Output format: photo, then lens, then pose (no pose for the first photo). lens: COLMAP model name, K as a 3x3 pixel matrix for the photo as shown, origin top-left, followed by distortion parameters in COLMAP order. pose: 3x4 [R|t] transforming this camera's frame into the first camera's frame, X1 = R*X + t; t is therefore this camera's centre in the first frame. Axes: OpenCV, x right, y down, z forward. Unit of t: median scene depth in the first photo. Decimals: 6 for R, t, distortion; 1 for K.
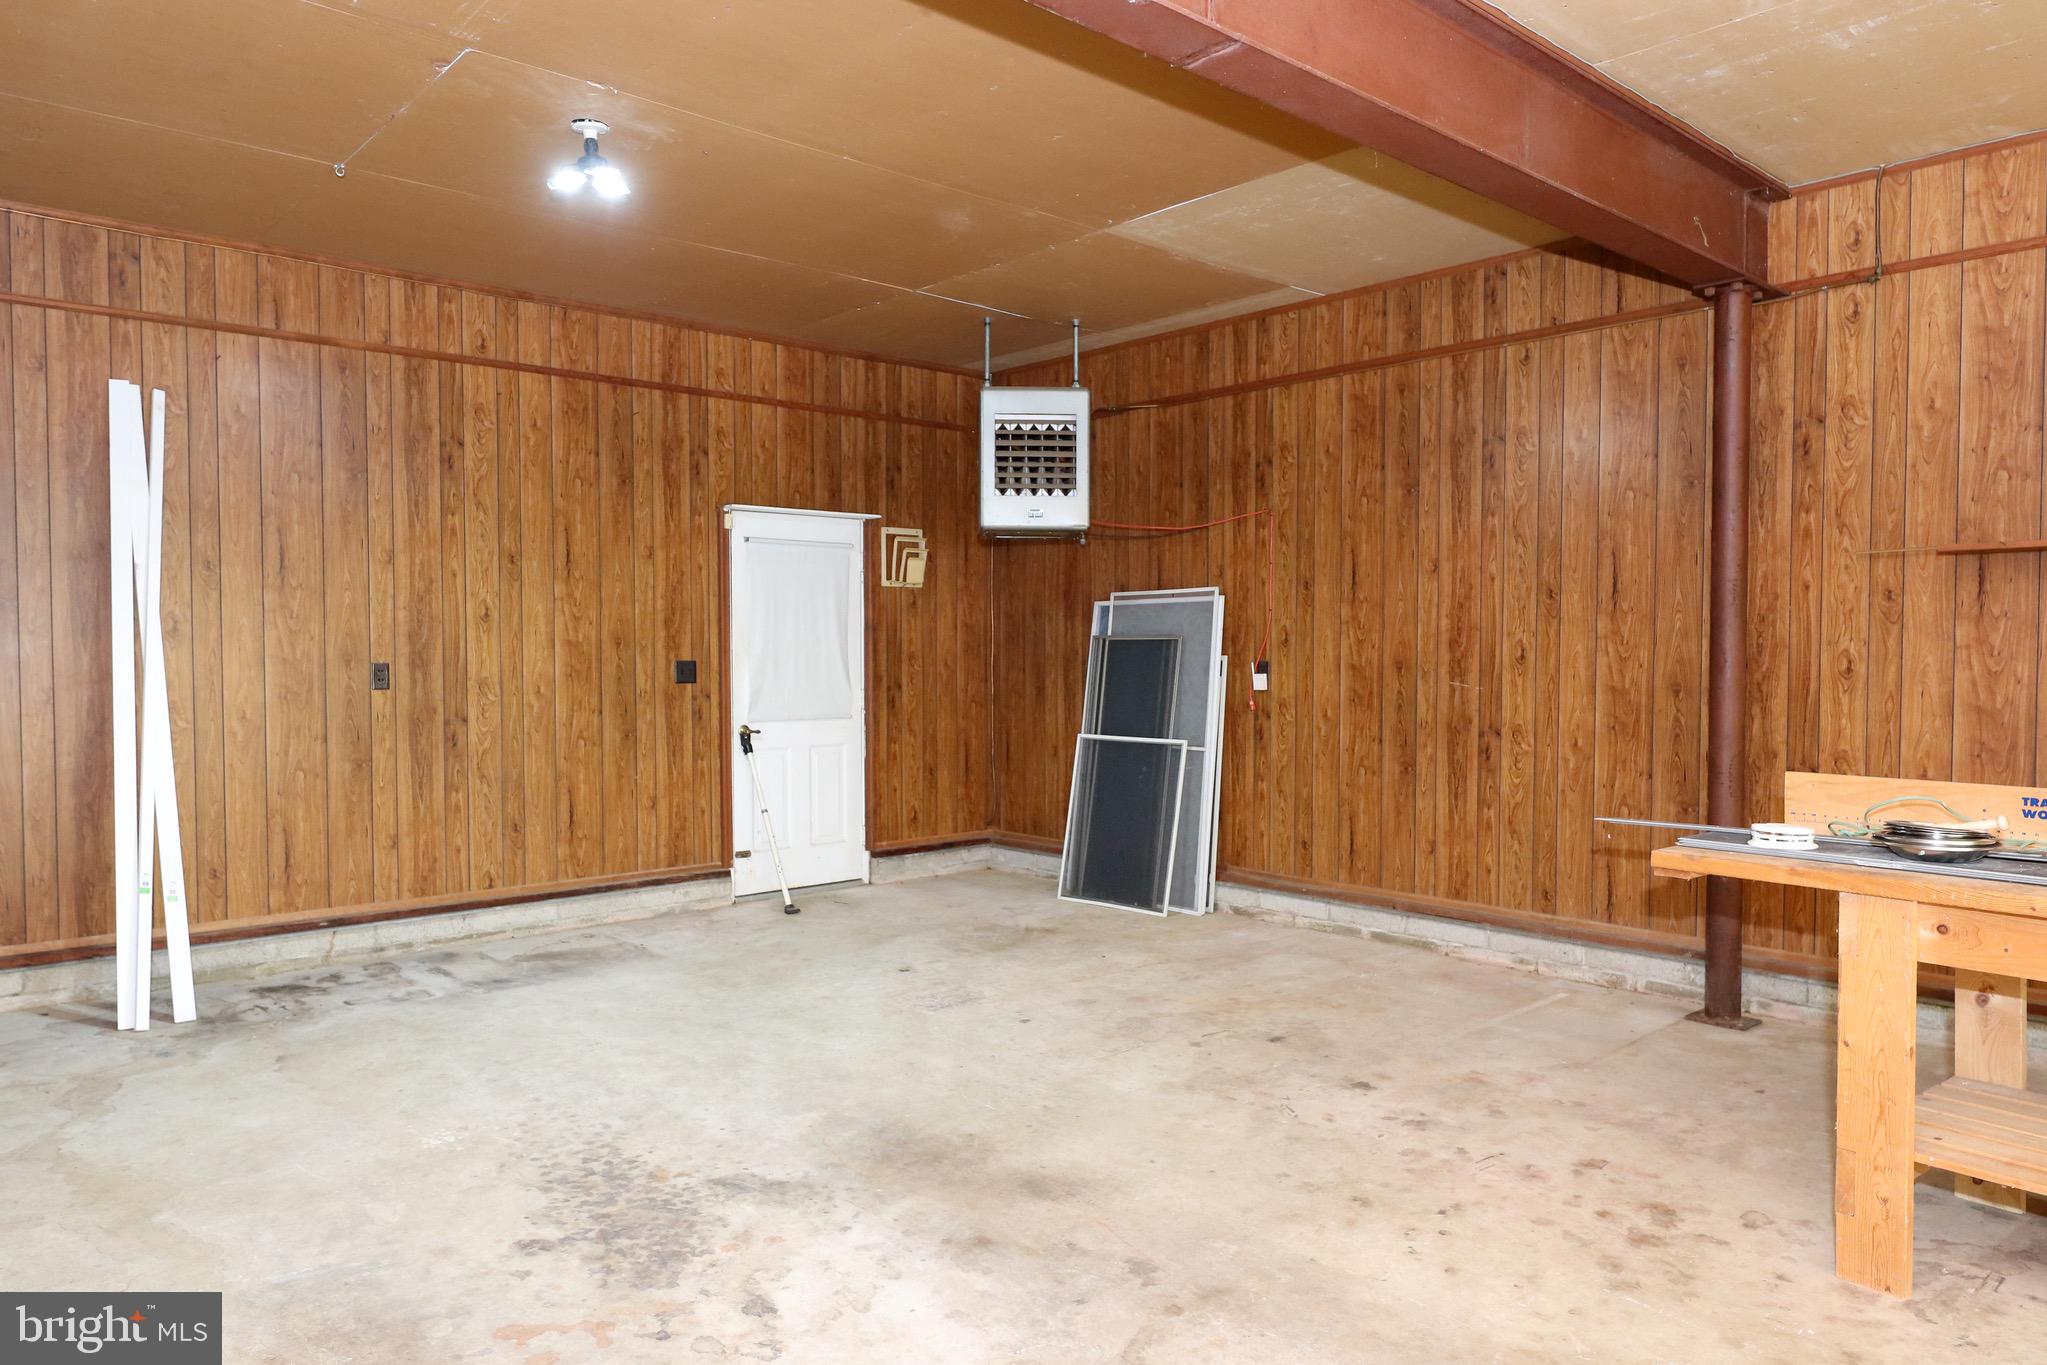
lens RADIAL K [[1342.1, 0, 1023.8], [0, 1342.1, 685.4], [0, 0, 1]] dist [0.002663, 0.000082]
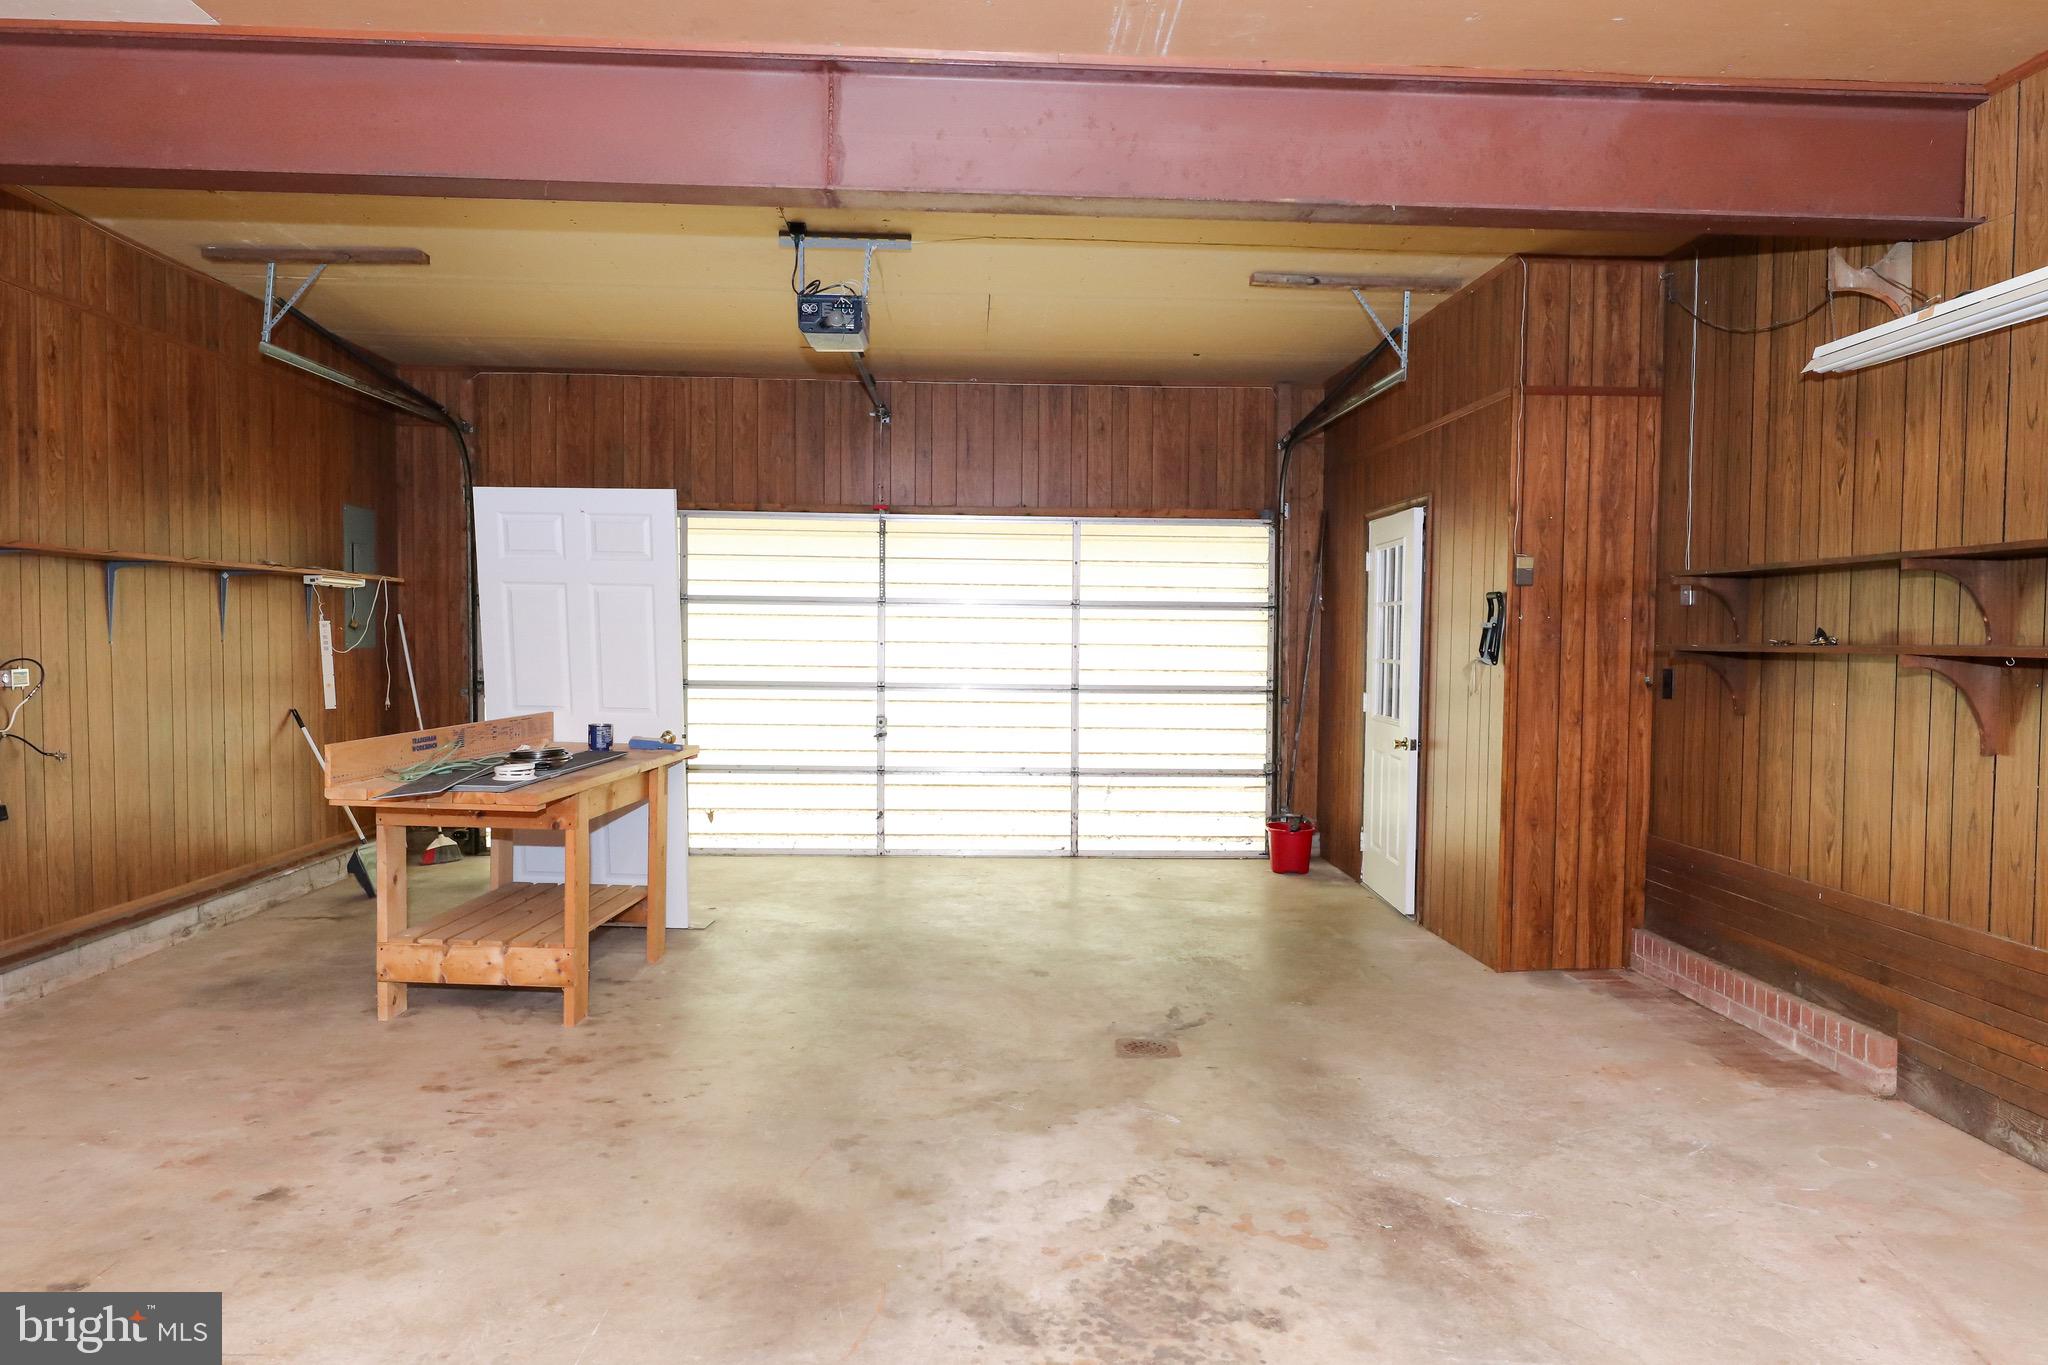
lens RADIAL K [[1342.7, 0, 1023.9], [0, 1342.7, 687.1], [0, 0, 1]] dist [0.002663, 0.000082]
pose [[-0.774146, -0.032217, 0.632187, -0.780066], [0.006807, 0.998223, 0.059207, -0.063362], [-0.632971, 0.050138, -0.772550, 1.745772]]
